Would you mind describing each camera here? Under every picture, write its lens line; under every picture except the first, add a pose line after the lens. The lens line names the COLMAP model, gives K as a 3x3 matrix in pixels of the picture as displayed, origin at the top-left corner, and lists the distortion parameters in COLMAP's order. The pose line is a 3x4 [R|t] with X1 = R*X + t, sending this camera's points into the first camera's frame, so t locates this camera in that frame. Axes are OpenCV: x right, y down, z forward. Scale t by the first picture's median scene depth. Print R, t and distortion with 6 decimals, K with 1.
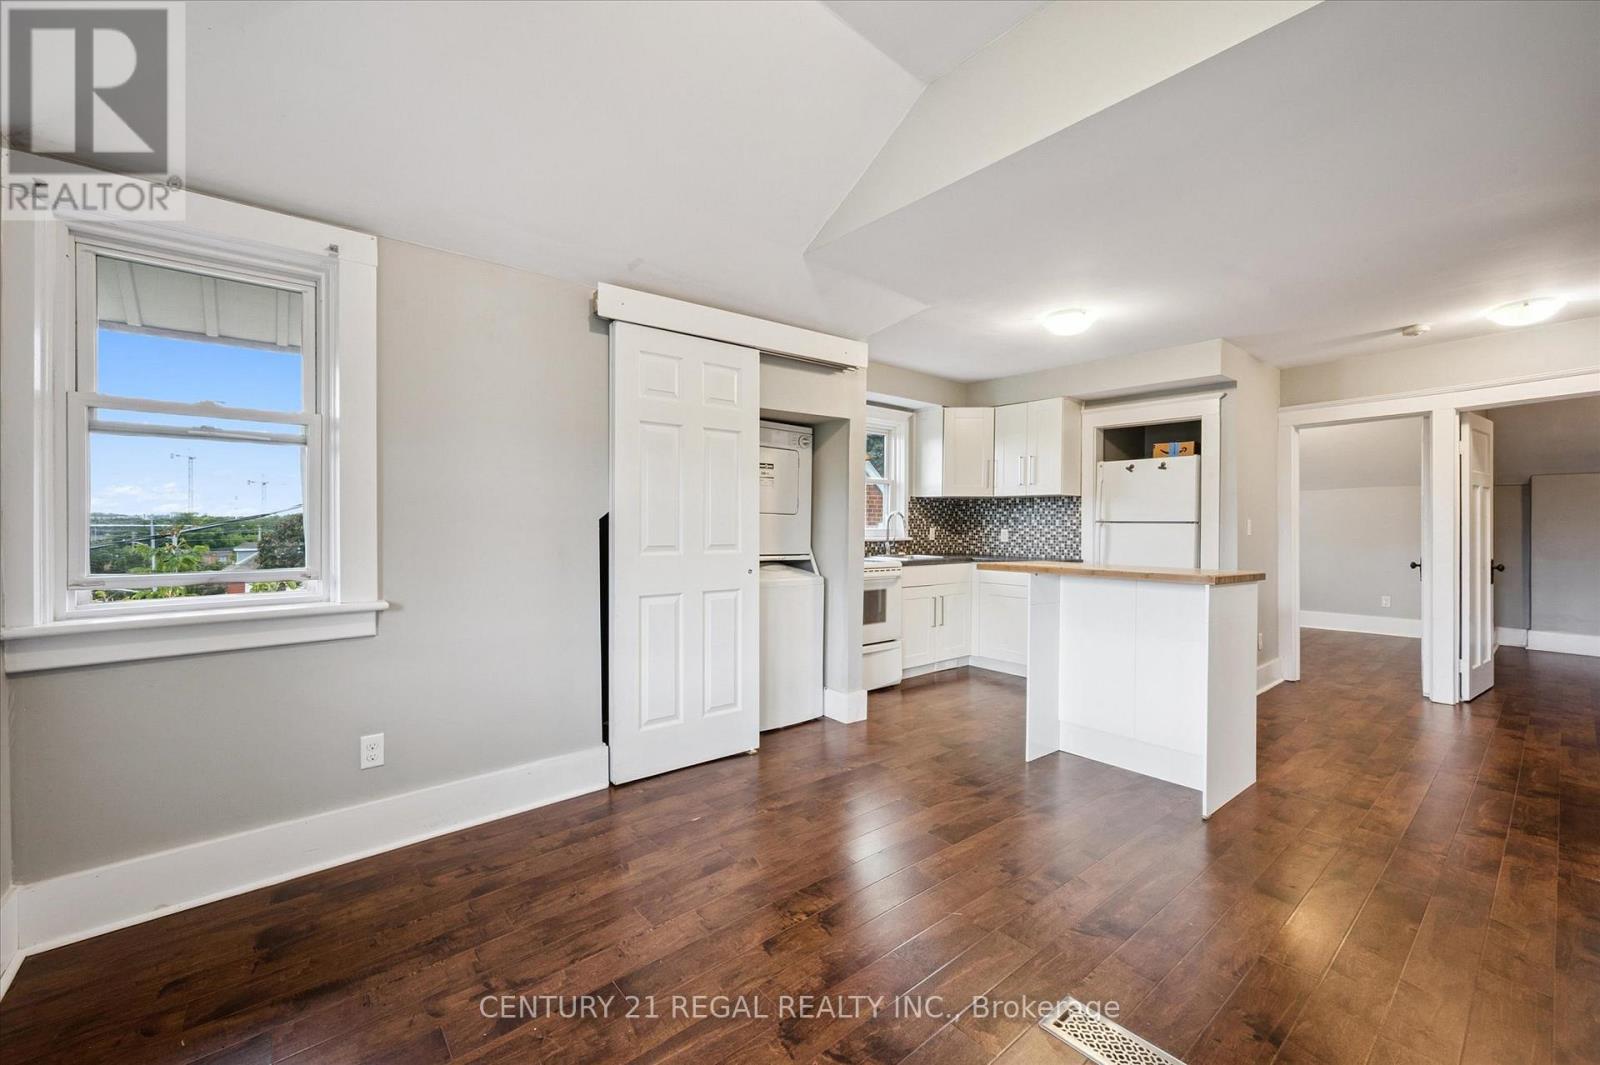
lens RADIAL K [[647.9, 0, 803.2], [0, 647.9, 528.3], [0, 0, 1]] dist [0.002965, 0.000130]
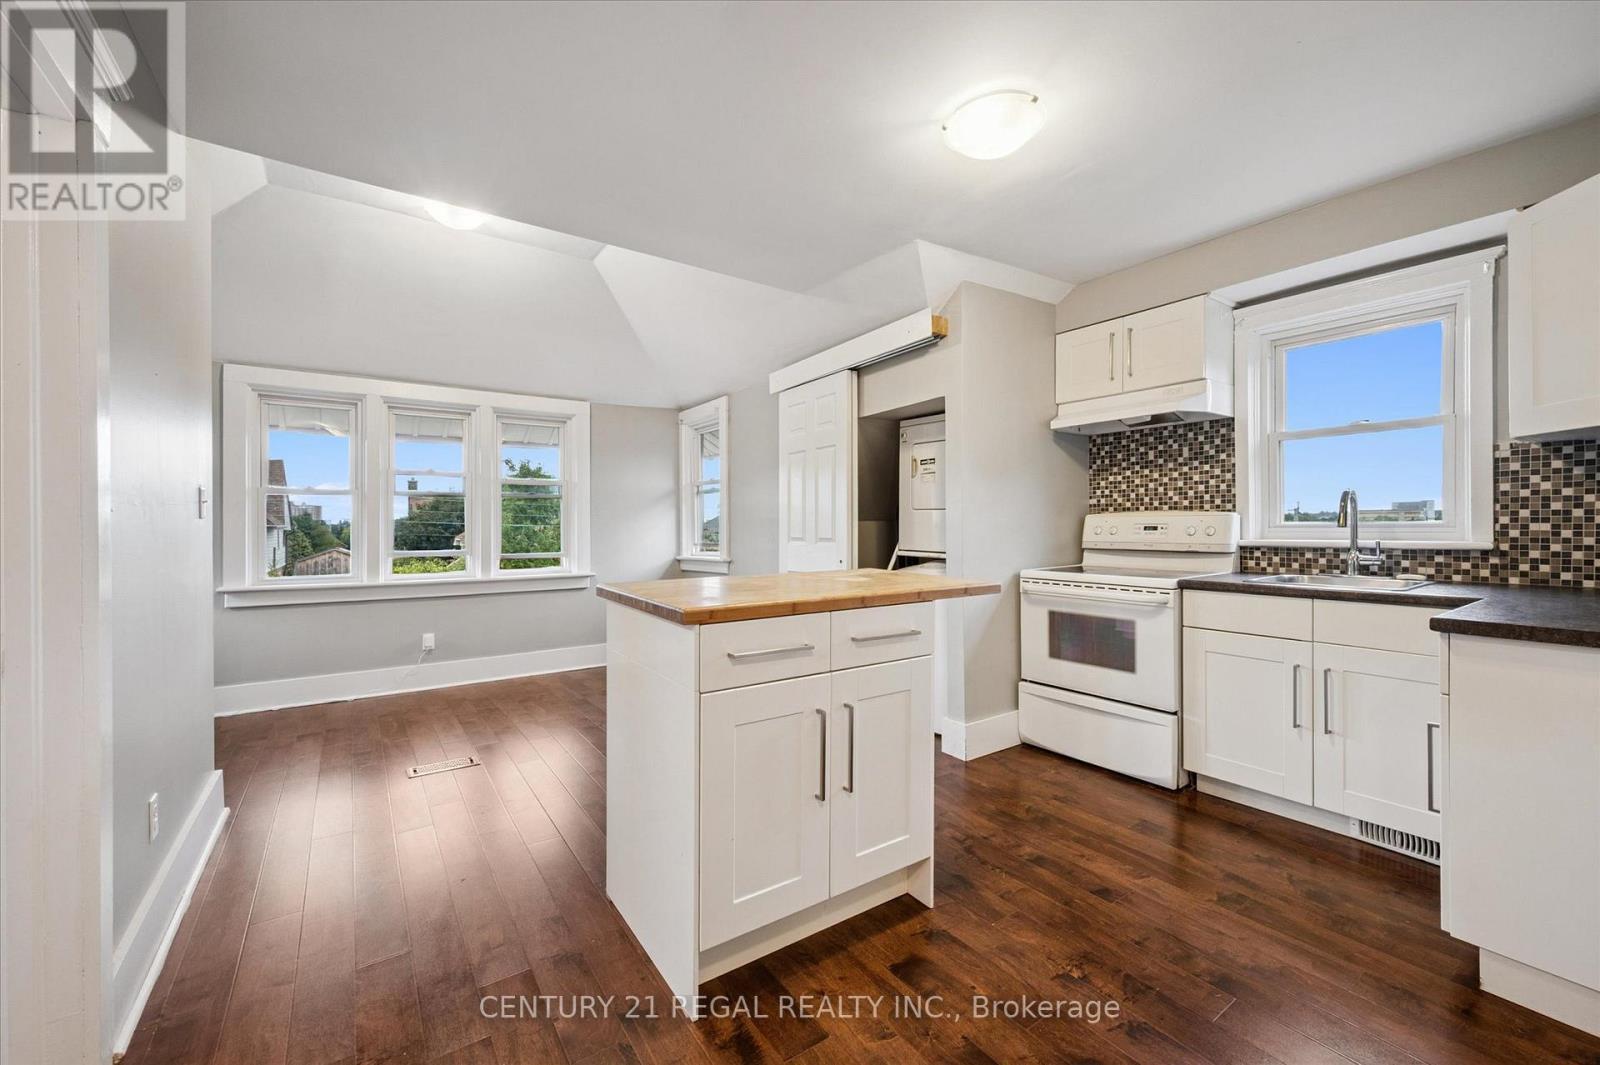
lens RADIAL K [[647.9, 0, 804.4], [0, 647.9, 523.1], [0, 0, 1]] dist [0.002965, 0.000130]
pose [[-0.089716, -0.006539, -0.995946, 0.747488], [0.003448, 0.999970, -0.006876, 0.002961], [0.995961, -0.004050, -0.089691, 0.710717]]
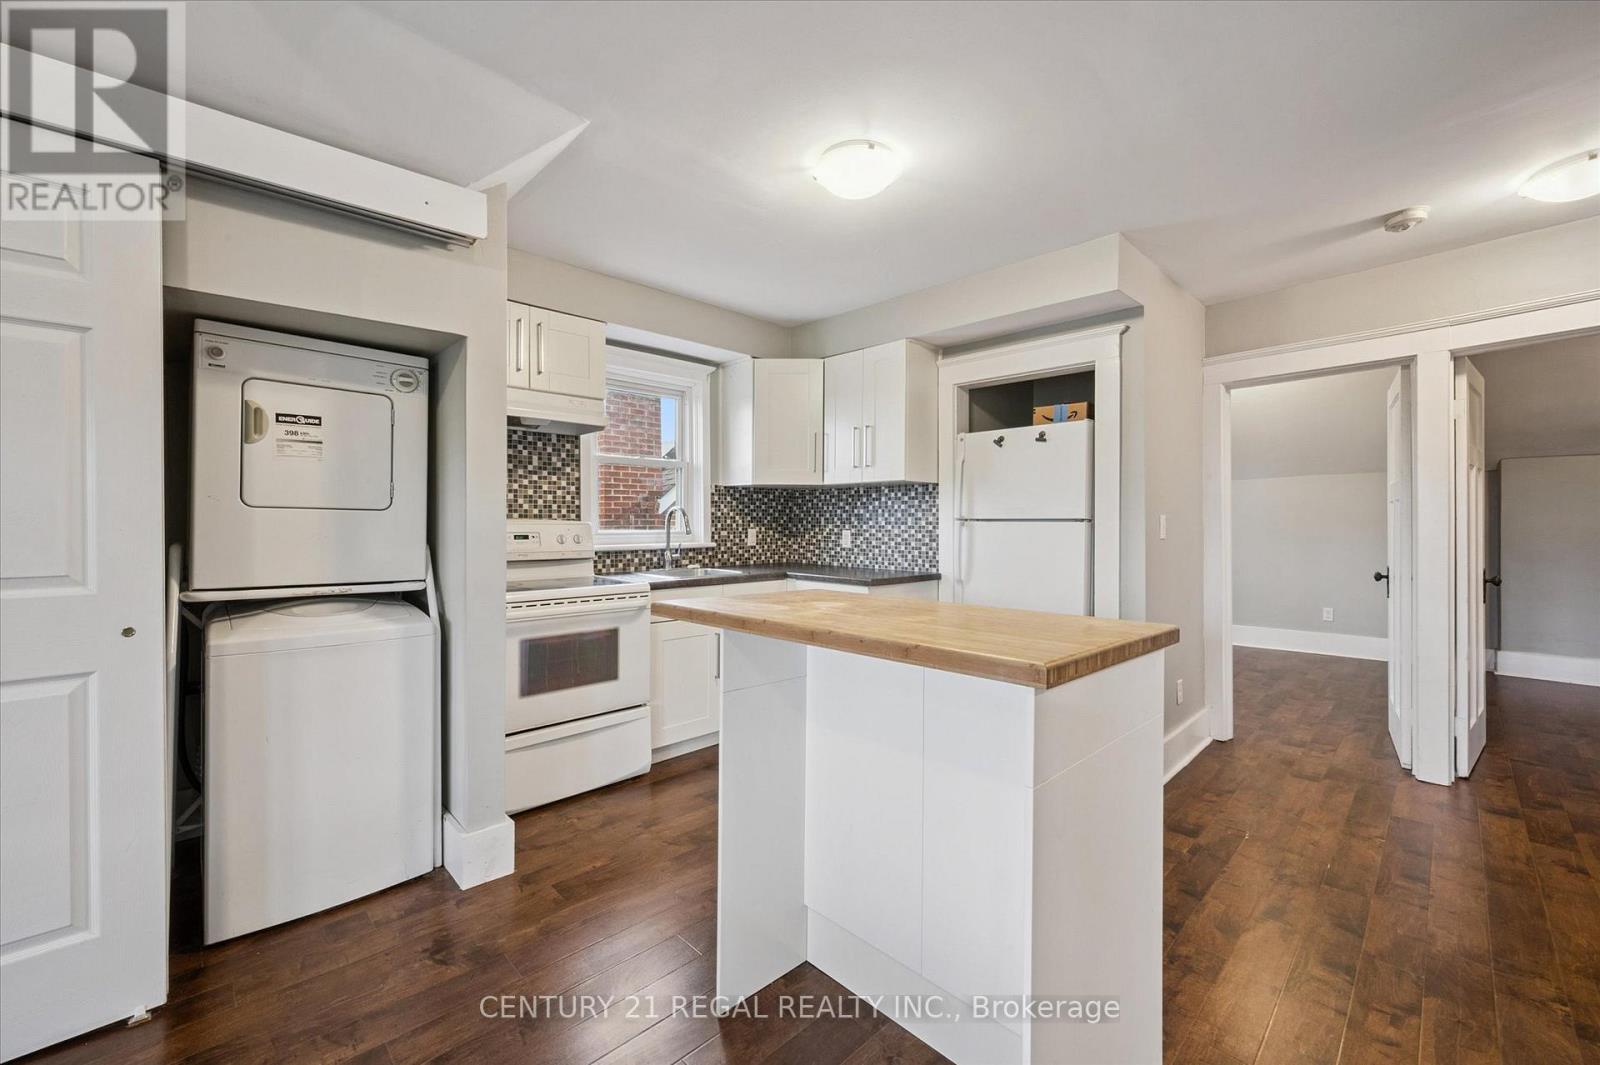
lens RADIAL K [[647.9, 0, 802.8], [0, 647.9, 528.4], [0, 0, 1]] dist [0.002965, 0.000130]
pose [[0.996890, -0.006466, 0.078536, 0.248864], [0.006213, 0.999975, 0.003464, -0.004436], [-0.078556, -0.002965, 0.996905, 0.340238]]
